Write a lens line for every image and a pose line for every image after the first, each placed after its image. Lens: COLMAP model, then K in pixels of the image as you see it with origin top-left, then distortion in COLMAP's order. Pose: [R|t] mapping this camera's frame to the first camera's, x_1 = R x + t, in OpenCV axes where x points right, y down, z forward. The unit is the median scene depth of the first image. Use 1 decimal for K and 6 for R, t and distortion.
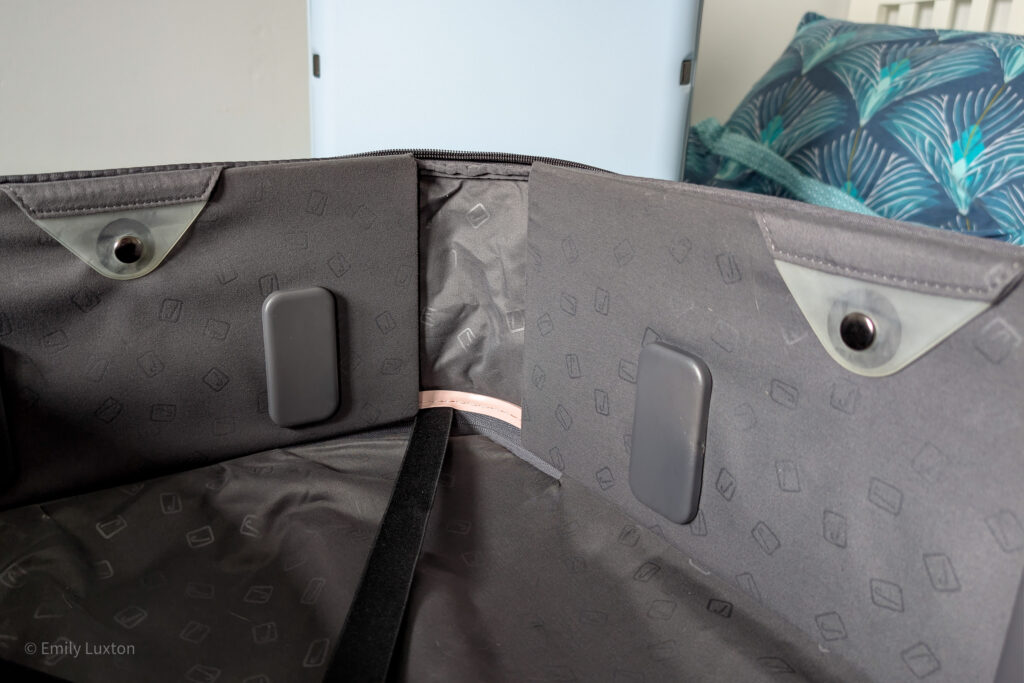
lens RADIAL K [[1037.8, 0, 512.0], [0, 1037.8, 341.5], [0, 0, 1]] dist [-0.005730, 0.000822]
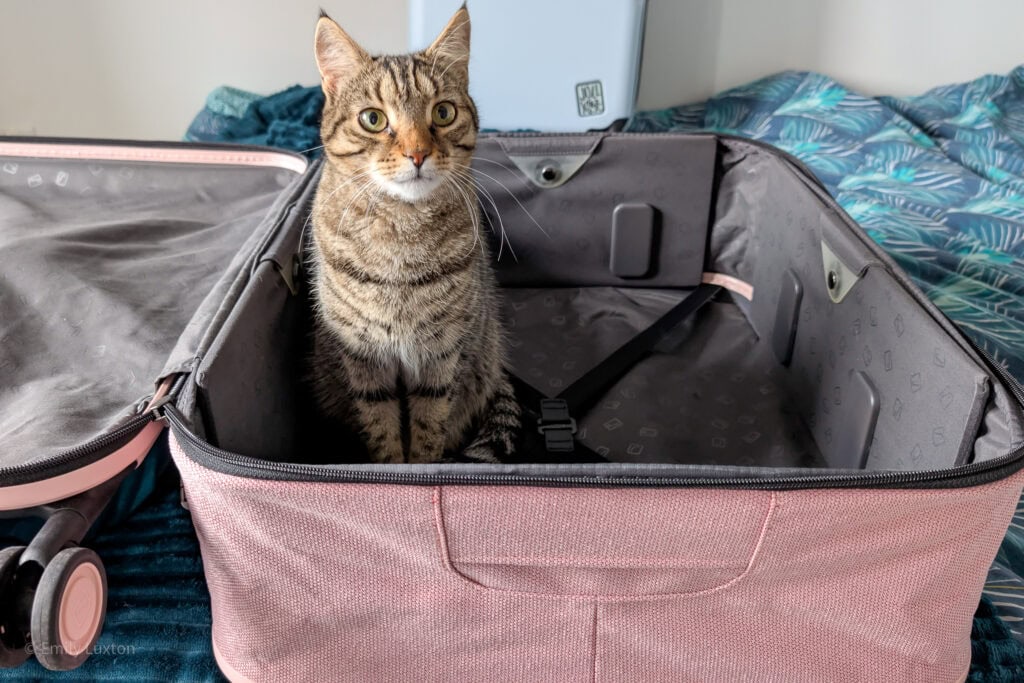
lens RADIAL K [[1037.8, 0, 512.0], [0, 1037.8, 341.5], [0, 0, 1]] dist [-0.005730, 0.000822]
pose [[0.872733, 0.220375, -0.435628, 0.447879], [-0.163312, 0.972697, 0.164891, -0.078811], [0.460072, -0.072763, 0.884895, -0.731883]]
